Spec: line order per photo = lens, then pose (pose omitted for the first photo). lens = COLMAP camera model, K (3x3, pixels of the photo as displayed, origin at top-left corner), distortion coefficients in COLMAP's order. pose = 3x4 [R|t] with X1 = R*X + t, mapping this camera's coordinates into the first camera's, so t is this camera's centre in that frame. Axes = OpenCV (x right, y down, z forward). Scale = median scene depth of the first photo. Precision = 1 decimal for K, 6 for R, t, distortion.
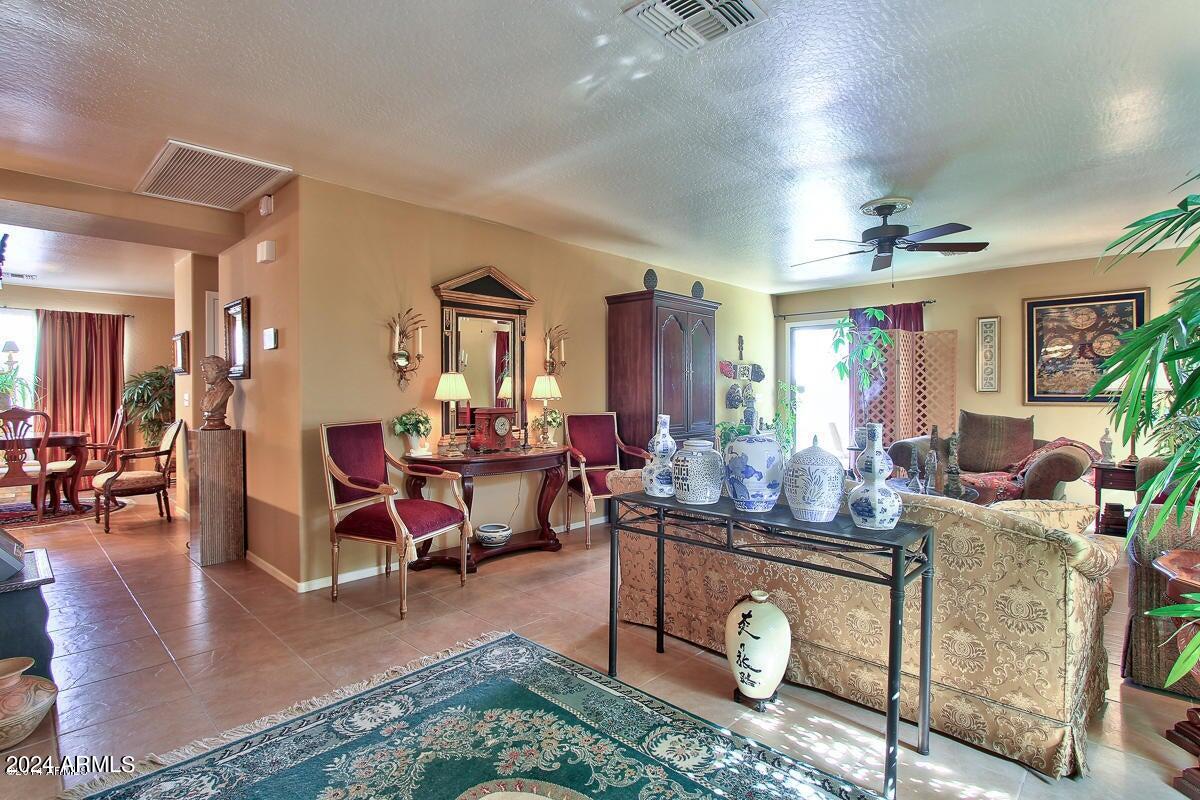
lens RADIAL K [[576.6, 0, 599.3], [0, 576.6, 394.6], [0, 0, 1]] dist [-0.000684, -0.000084]
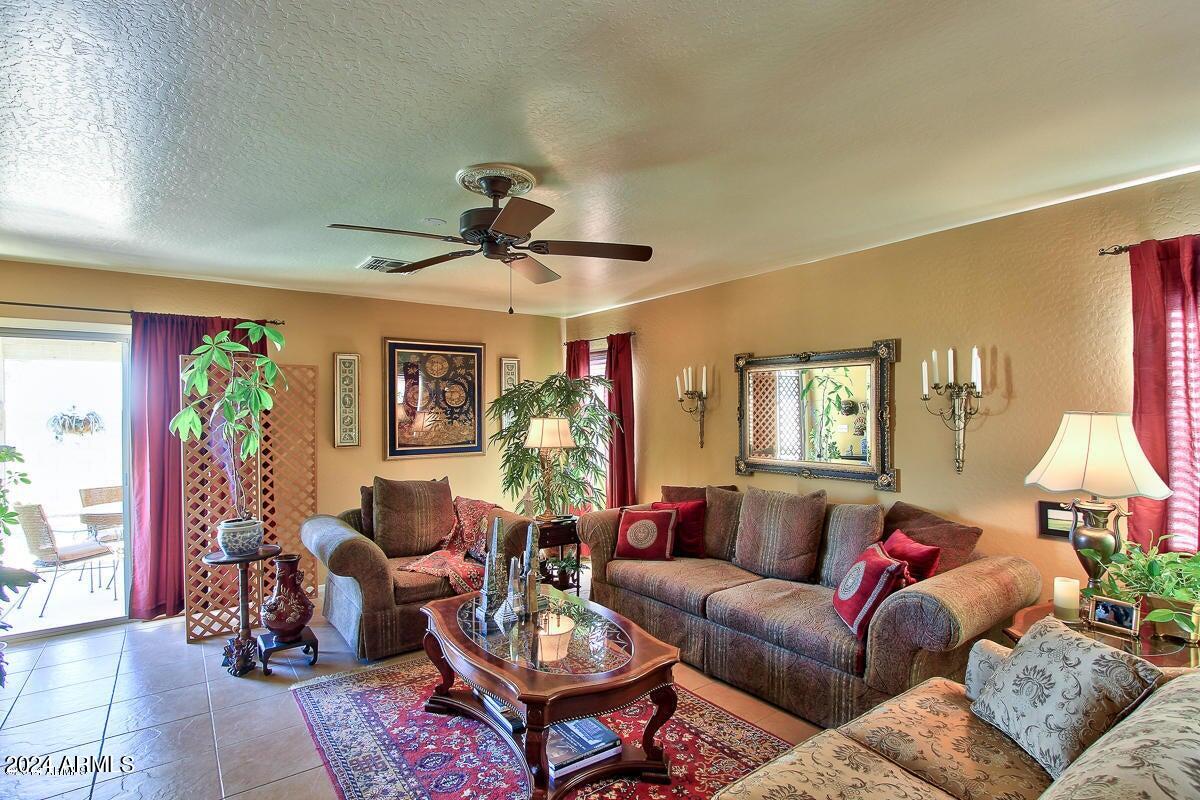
lens RADIAL K [[576.6, 0, 599.5], [0, 576.6, 406.4], [0, 0, 1]] dist [-0.000684, -0.000084]
pose [[0.177468, 0.006433, 0.984106, -0.059816], [0.014687, 0.999850, -0.009185, -0.054132], [-0.984017, 0.016084, 0.177346, 0.575295]]
